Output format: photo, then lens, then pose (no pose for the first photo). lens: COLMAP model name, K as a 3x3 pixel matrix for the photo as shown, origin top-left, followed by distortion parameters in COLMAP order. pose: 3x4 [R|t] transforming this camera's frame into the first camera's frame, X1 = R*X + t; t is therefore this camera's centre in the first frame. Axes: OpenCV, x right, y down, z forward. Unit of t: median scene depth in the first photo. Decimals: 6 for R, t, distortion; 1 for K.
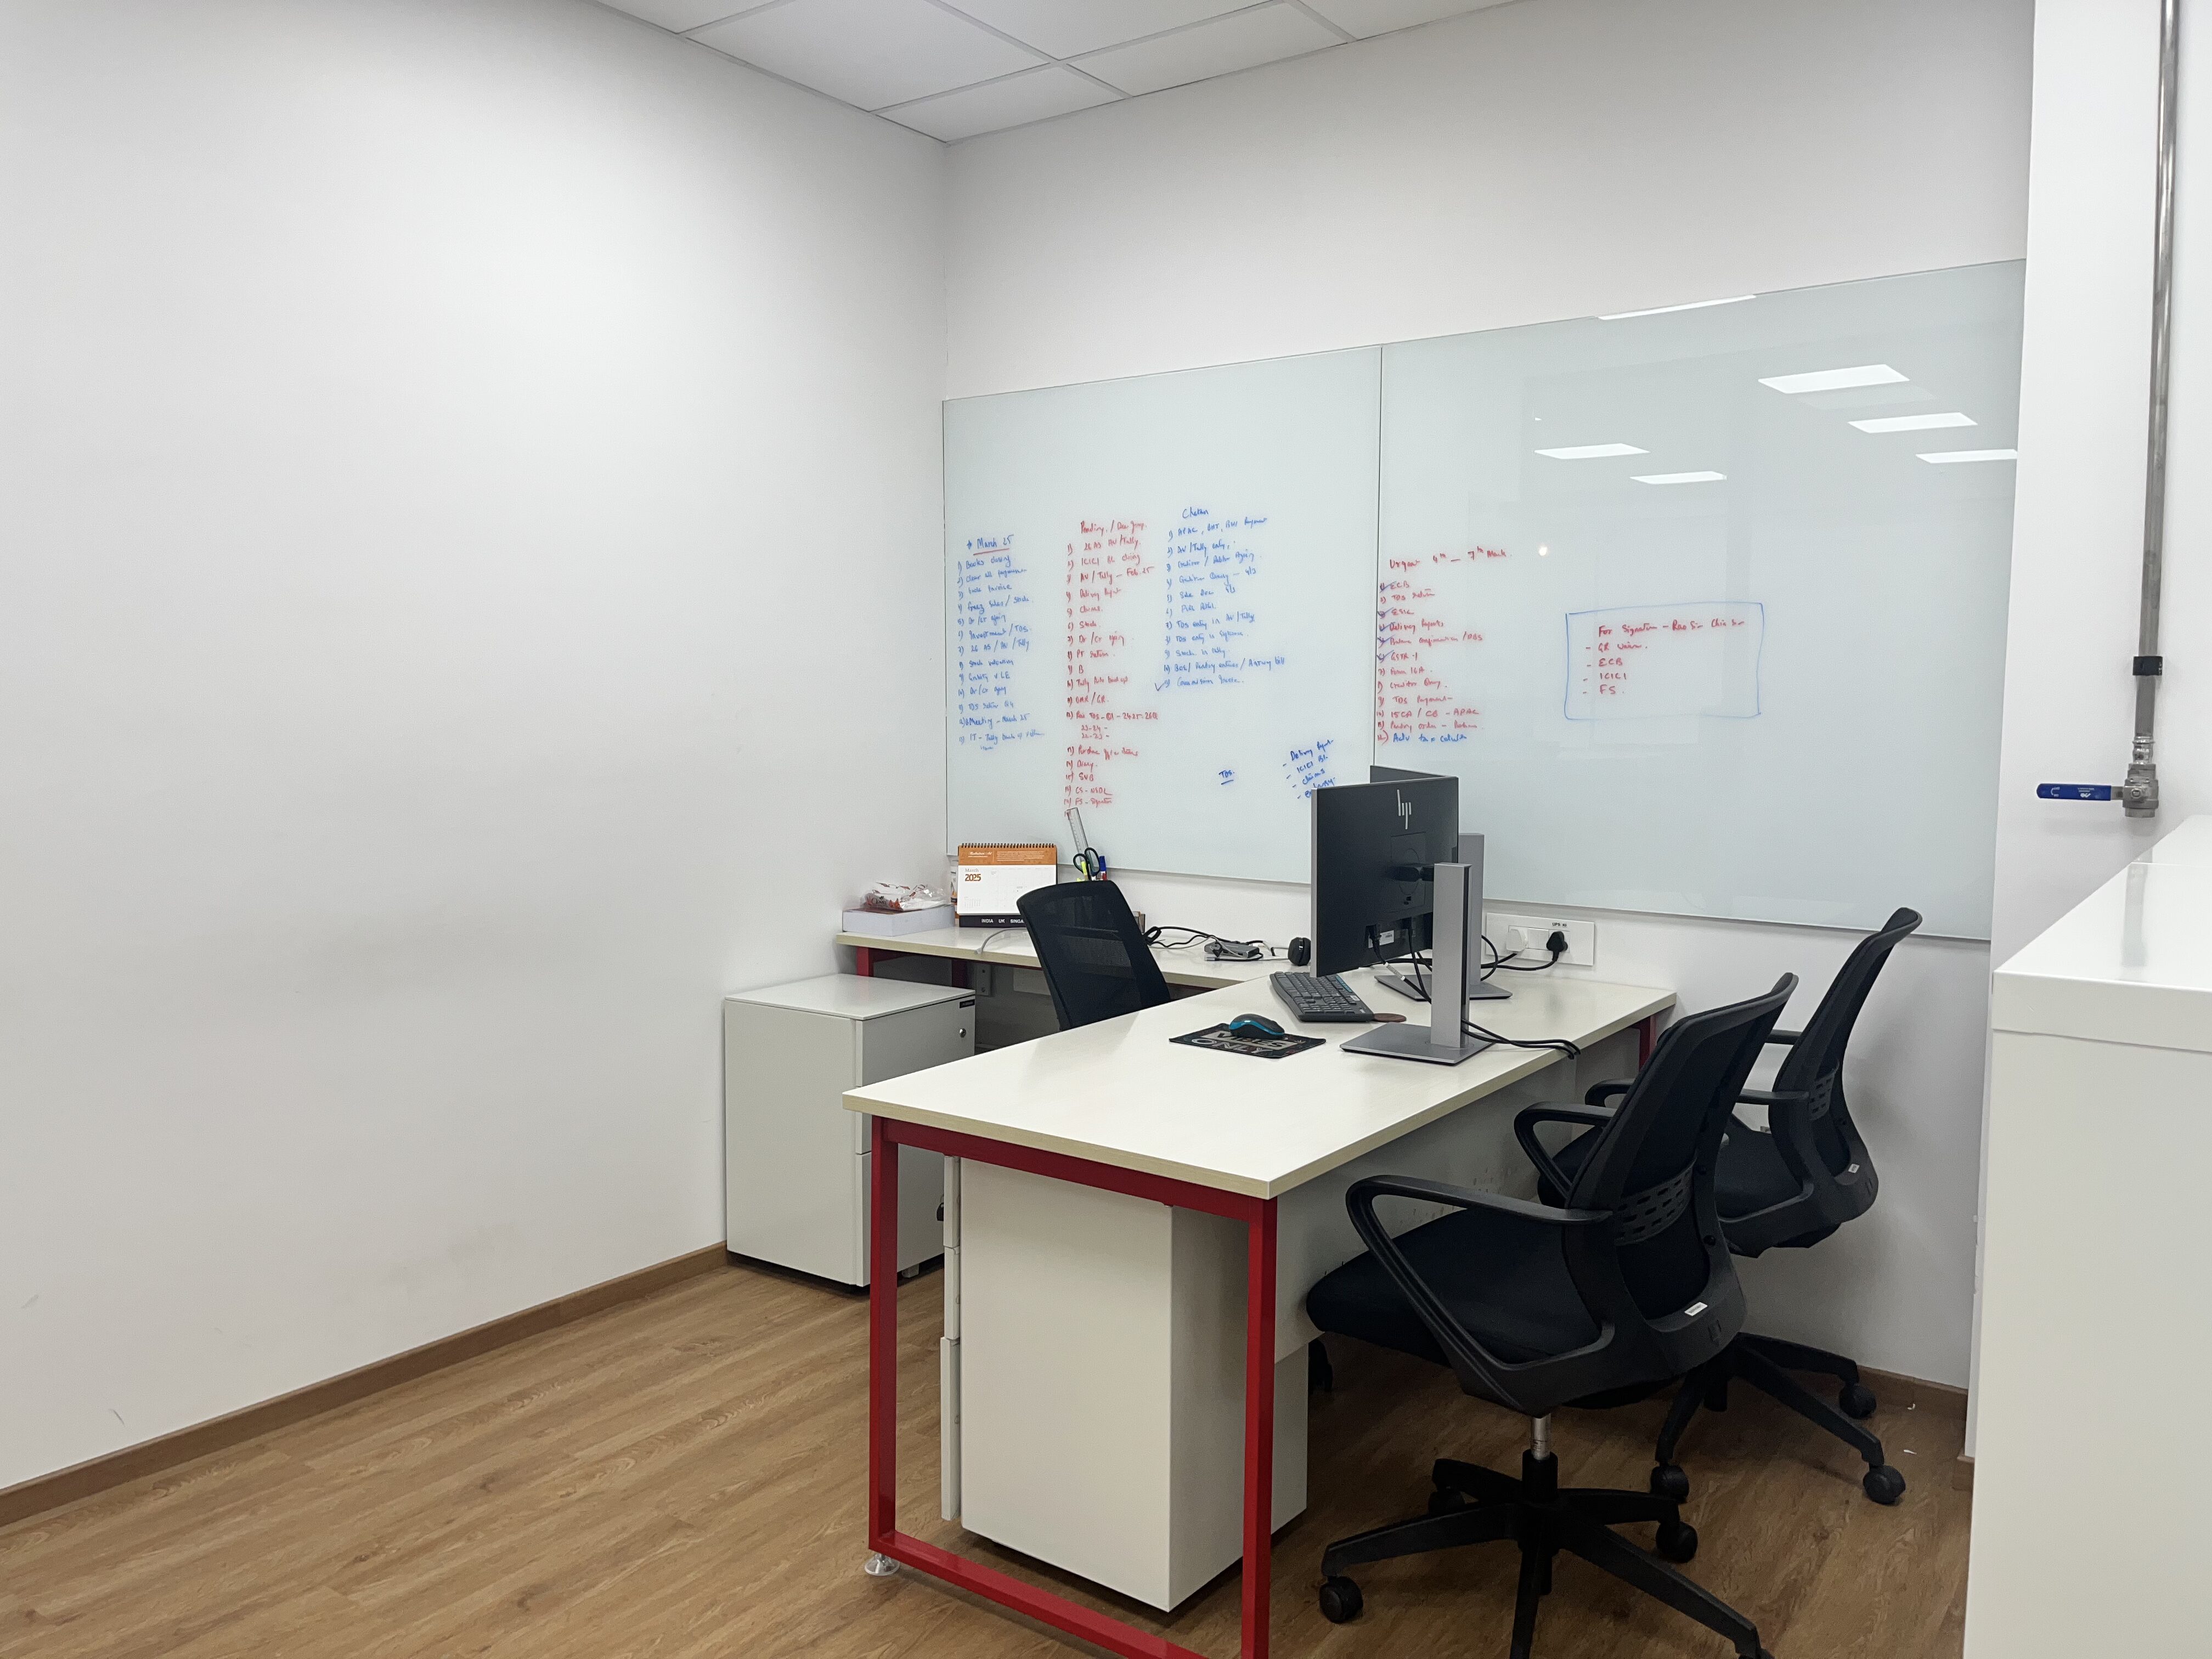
lens RADIAL K [[1674.3, 0, 1104.2], [0, 1674.3, 823.7], [0, 0, 1]] dist [0.085615, -0.003211]
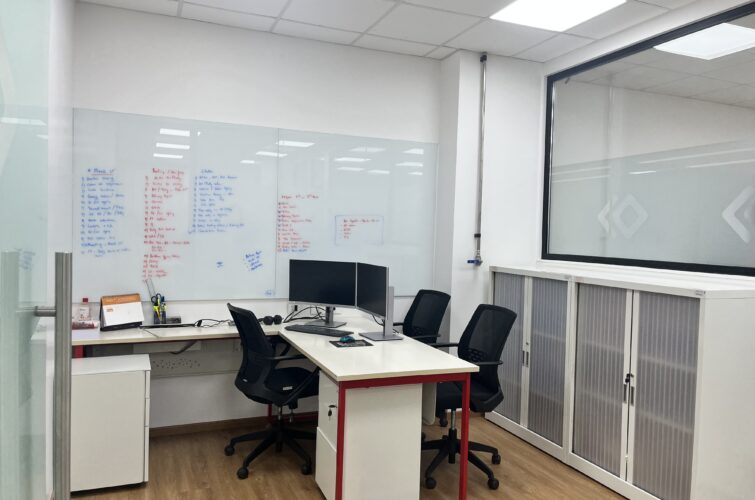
lens RADIAL K [[559.9, 0, 378.0], [0, 559.9, 252.6], [0, 0, 1]] dist [-0.009980, -0.007846]
pose [[0.506438, -0.013058, 0.862178, -0.592580], [0.046830, 0.998826, -0.012380, -0.022761], [-0.861004, 0.046646, 0.506455, 0.272446]]
